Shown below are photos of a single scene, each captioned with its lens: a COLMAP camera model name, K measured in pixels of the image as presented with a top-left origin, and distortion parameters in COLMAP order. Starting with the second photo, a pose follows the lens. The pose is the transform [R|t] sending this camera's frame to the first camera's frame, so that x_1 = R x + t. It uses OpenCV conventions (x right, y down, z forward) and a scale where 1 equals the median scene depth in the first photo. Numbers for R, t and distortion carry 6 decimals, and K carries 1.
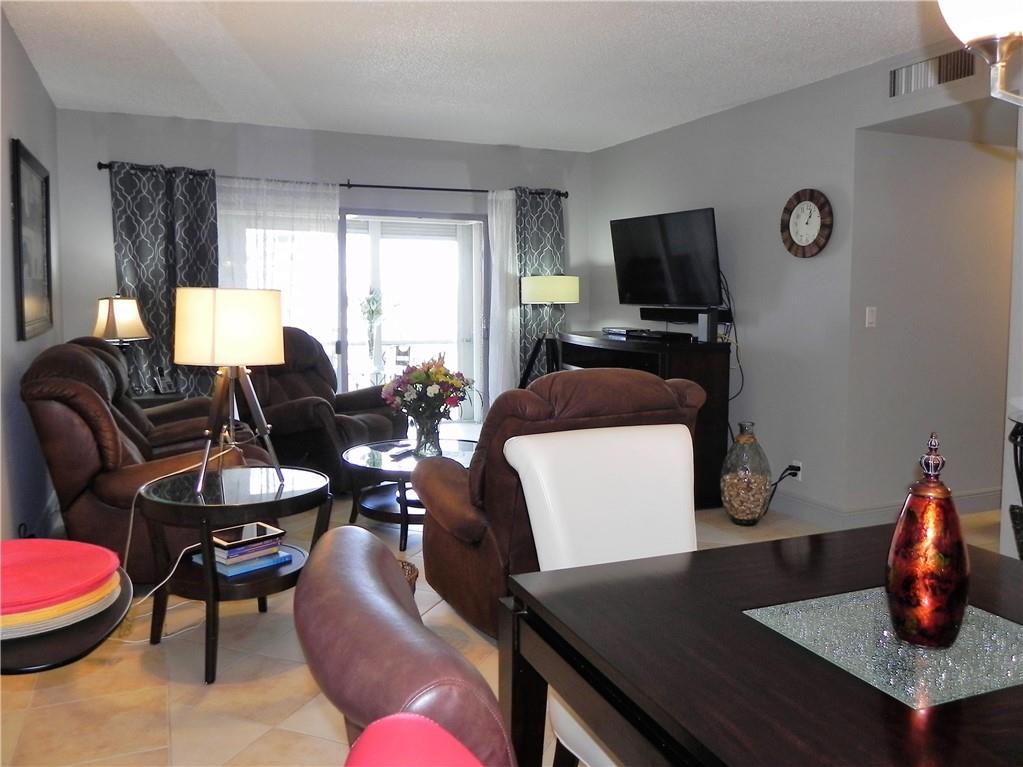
lens RADIAL K [[784.7, 0, 513.5], [0, 784.7, 390.2], [0, 0, 1]] dist [-0.016742, 0.007758]
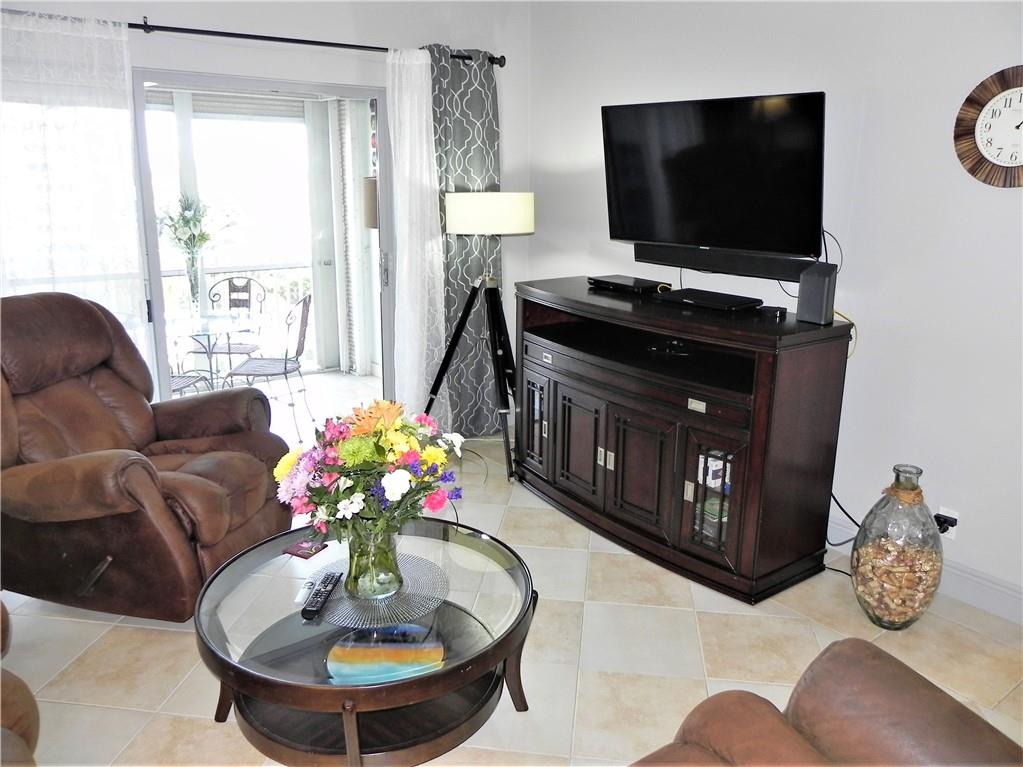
lens RADIAL K [[784.7, 0, 517.1], [0, 784.7, 374.8], [0, 0, 1]] dist [-0.016742, 0.007758]
pose [[0.971922, -0.049410, 0.230057, -0.086948], [0.019296, 0.991148, 0.131353, -0.078087], [-0.234511, -0.123226, 0.964272, 0.346457]]
